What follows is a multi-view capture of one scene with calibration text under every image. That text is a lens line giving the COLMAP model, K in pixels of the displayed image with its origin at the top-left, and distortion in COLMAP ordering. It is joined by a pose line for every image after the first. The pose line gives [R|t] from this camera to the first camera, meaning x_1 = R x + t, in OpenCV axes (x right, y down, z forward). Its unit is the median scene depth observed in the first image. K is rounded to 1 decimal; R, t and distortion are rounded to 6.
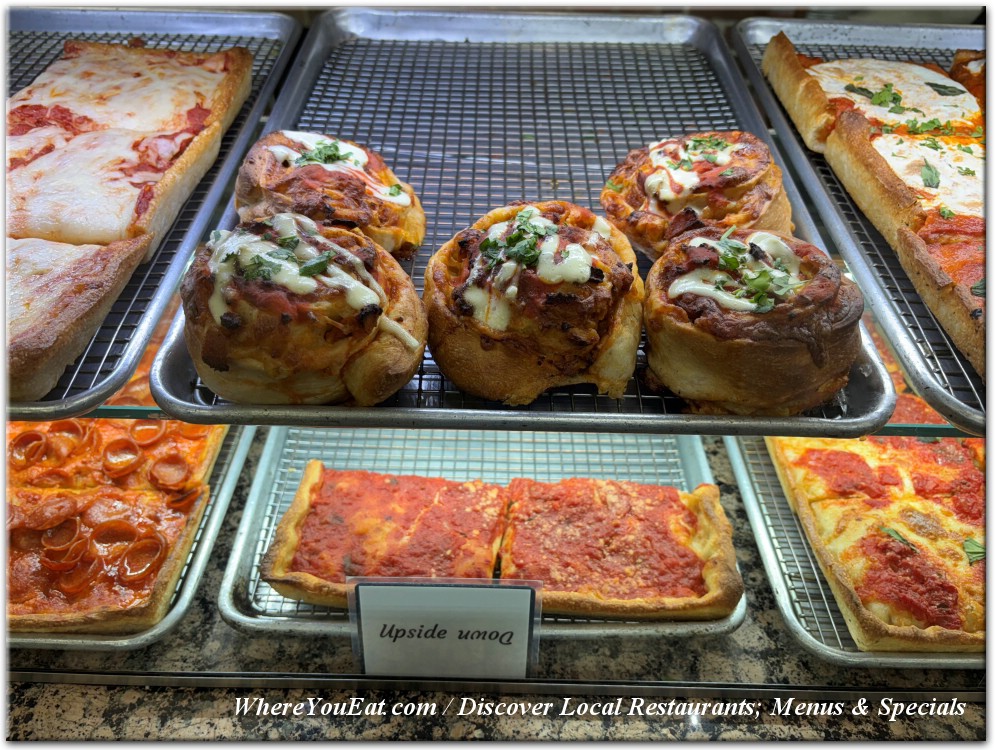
lens RADIAL K [[750.7, 0, 497.5], [0, 750.7, 375.0], [0, 0, 1]] dist [0.013647, -0.026594]
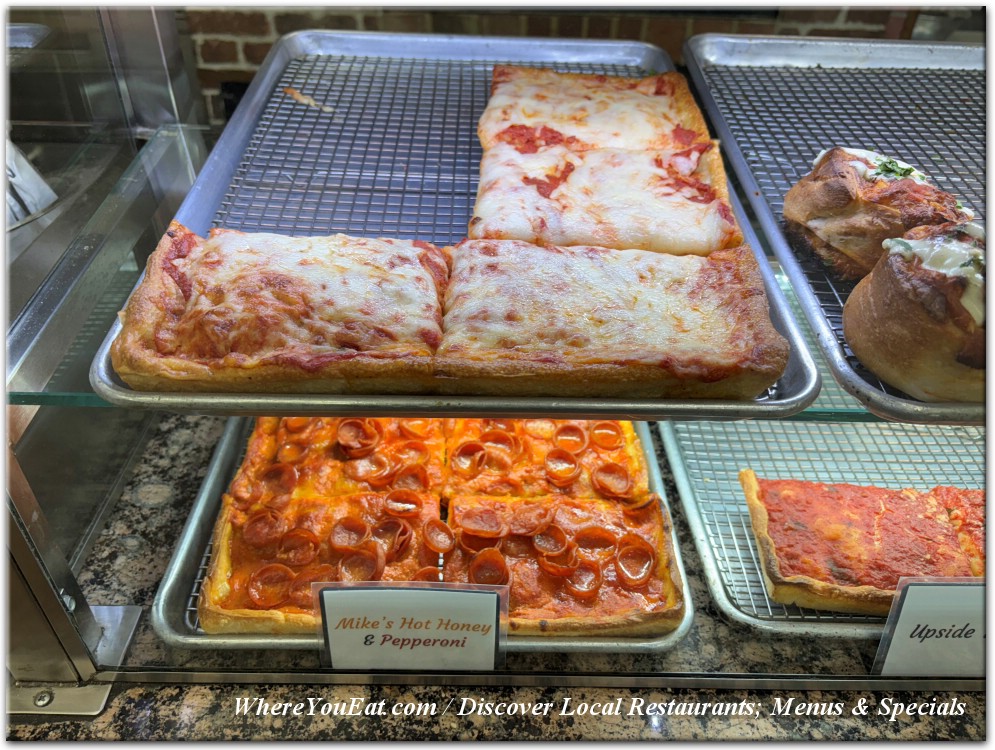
lens RADIAL K [[750.7, 0, 497.5], [0, 750.7, 375.0], [0, 0, 1]] dist [0.013647, -0.026594]
pose [[0.999974, -0.003536, 0.006298, -0.704430], [0.003762, 0.999332, -0.036352, 0.026003], [-0.006165, 0.036375, 0.999319, -0.031088]]
